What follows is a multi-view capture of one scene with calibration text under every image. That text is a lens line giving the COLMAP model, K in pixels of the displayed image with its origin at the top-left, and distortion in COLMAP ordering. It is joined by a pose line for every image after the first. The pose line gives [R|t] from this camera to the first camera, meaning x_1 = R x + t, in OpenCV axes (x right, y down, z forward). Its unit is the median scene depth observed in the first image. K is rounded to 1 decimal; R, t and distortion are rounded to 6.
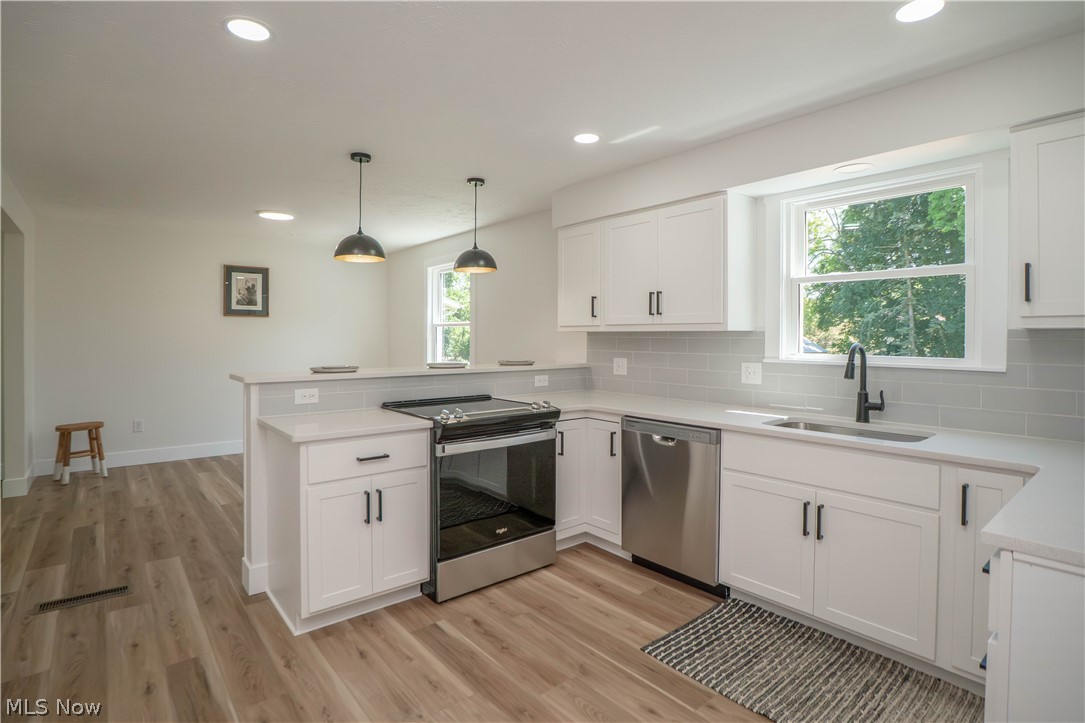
lens RADIAL K [[546.4, 0, 525.1], [0, 546.4, 341.3], [0, 0, 1]] dist [-0.027480, 0.000481]
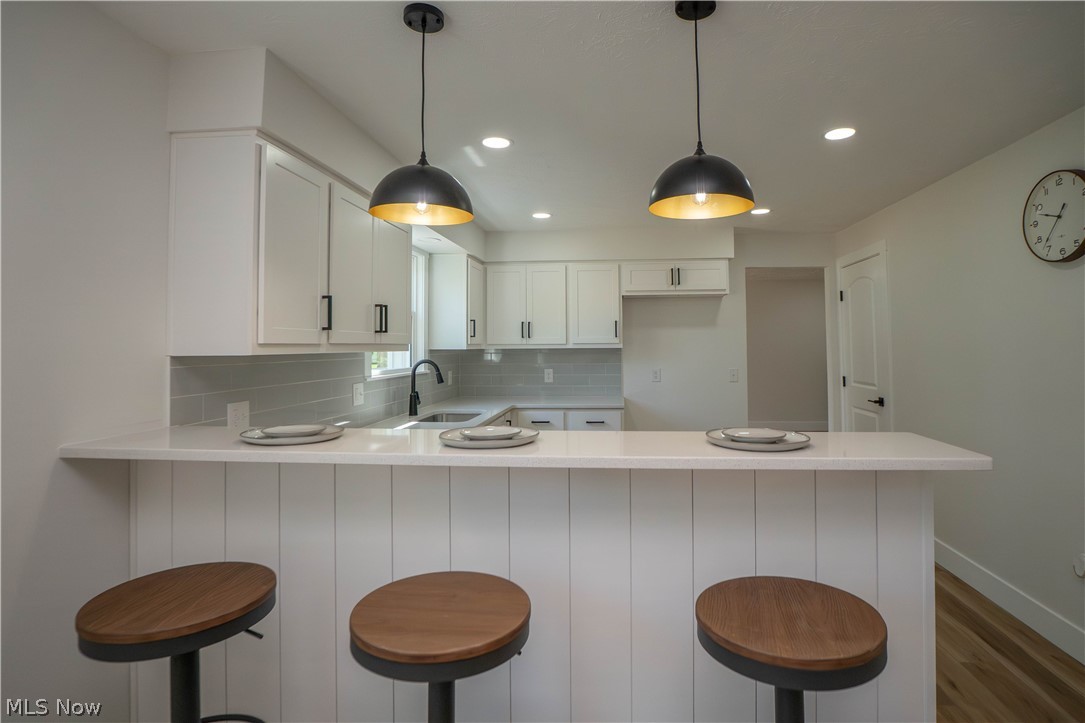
lens RADIAL K [[545.9, 0, 580.7], [0, 545.9, 319.7], [0, 0, 1]] dist [-0.033174, 0.000503]
pose [[-0.734855, 0.030855, 0.677522, -0.544241], [0.007185, 0.999263, -0.037714, -0.035715], [-0.678186, -0.022846, -0.734535, 1.418071]]
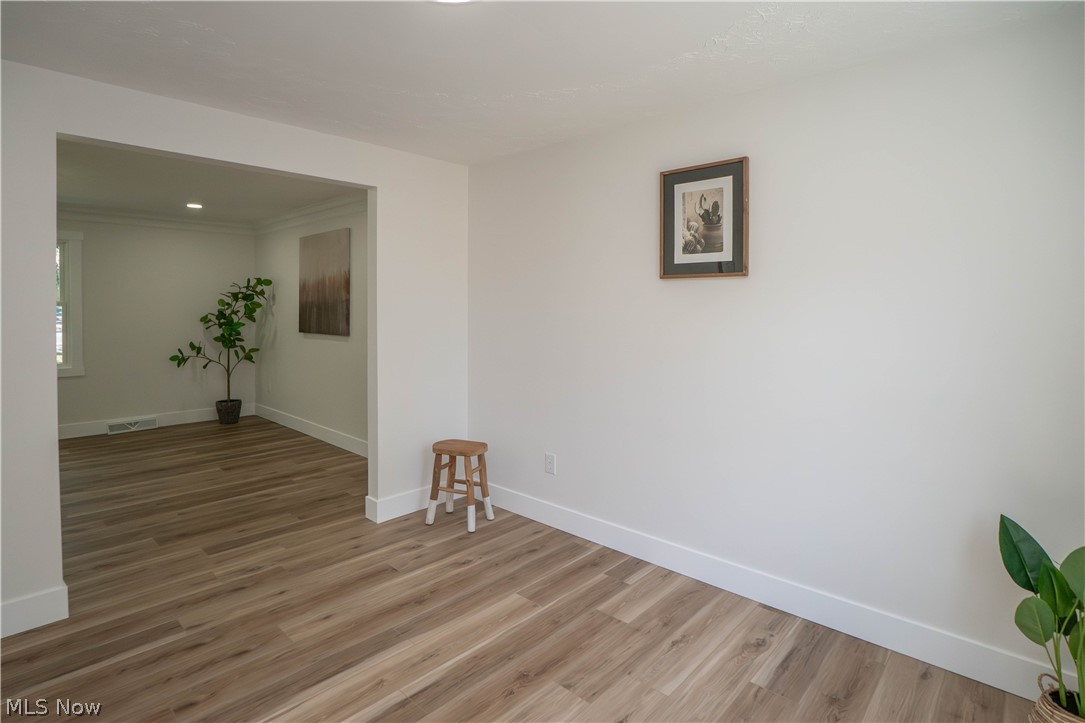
lens RADIAL K [[569.6, 0, 539.7], [0, 569.6, 315.4], [0, 0, 1]] dist [-0.002461, -0.000097]
pose [[0.147766, 0.014643, -0.988914, -0.126935], [-0.007360, 0.999879, 0.013705, -0.037115], [0.988995, 0.005253, 0.147856, 1.473586]]
